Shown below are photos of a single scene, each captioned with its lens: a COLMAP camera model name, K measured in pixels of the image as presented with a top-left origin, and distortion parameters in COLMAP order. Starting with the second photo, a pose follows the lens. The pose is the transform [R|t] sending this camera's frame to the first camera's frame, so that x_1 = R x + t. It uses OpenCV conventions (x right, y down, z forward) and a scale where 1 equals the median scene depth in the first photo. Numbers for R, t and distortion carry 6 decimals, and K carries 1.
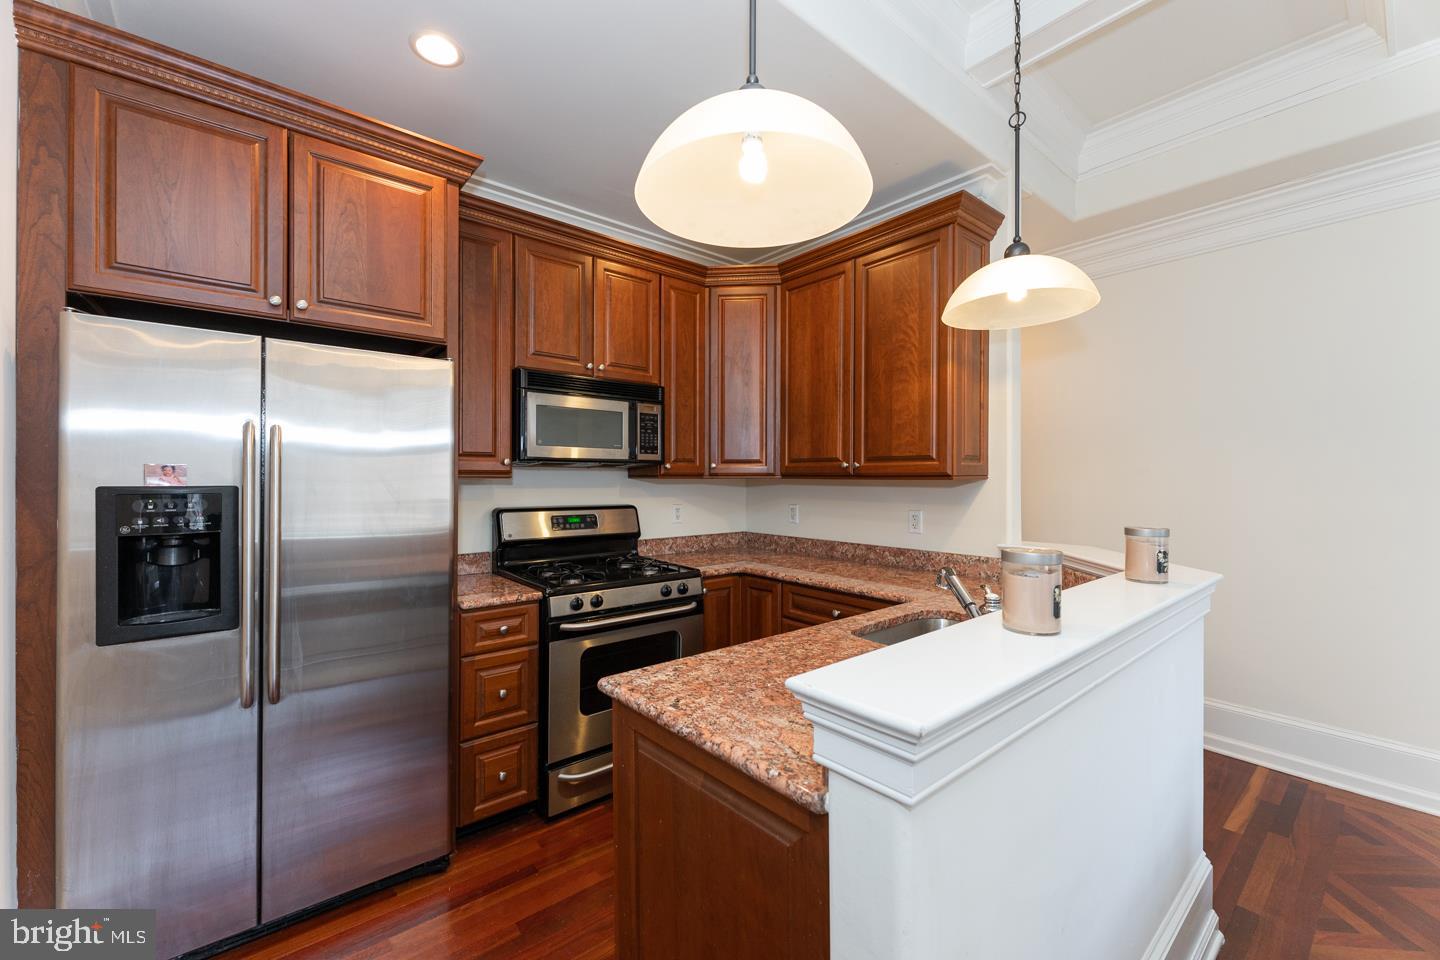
lens RADIAL K [[586.0, 0, 711.4], [0, 586.0, 479.1], [0, 0, 1]] dist [0.000799, 0.000051]
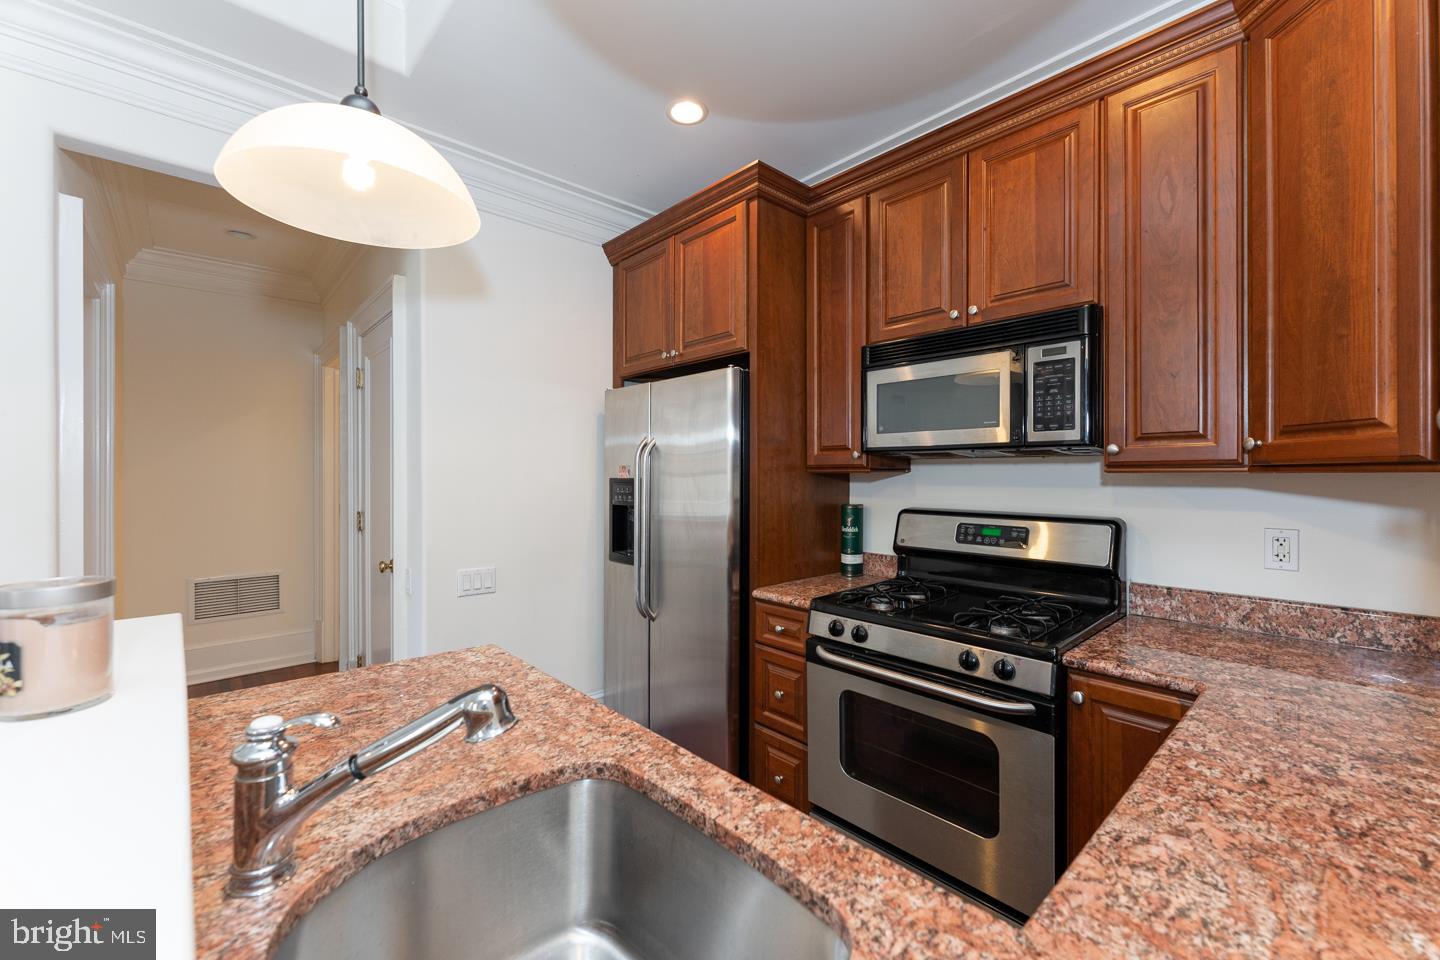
lens RADIAL K [[590.6, 0, 717.6], [0, 590.6, 472.5], [0, 0, 1]] dist [0.001902, 0.000091]
pose [[0.037573, -0.003682, -0.999287, 0.536265], [-0.000200, 0.999993, -0.003692, 0.001115], [0.999294, 0.000339, 0.037572, 0.746523]]
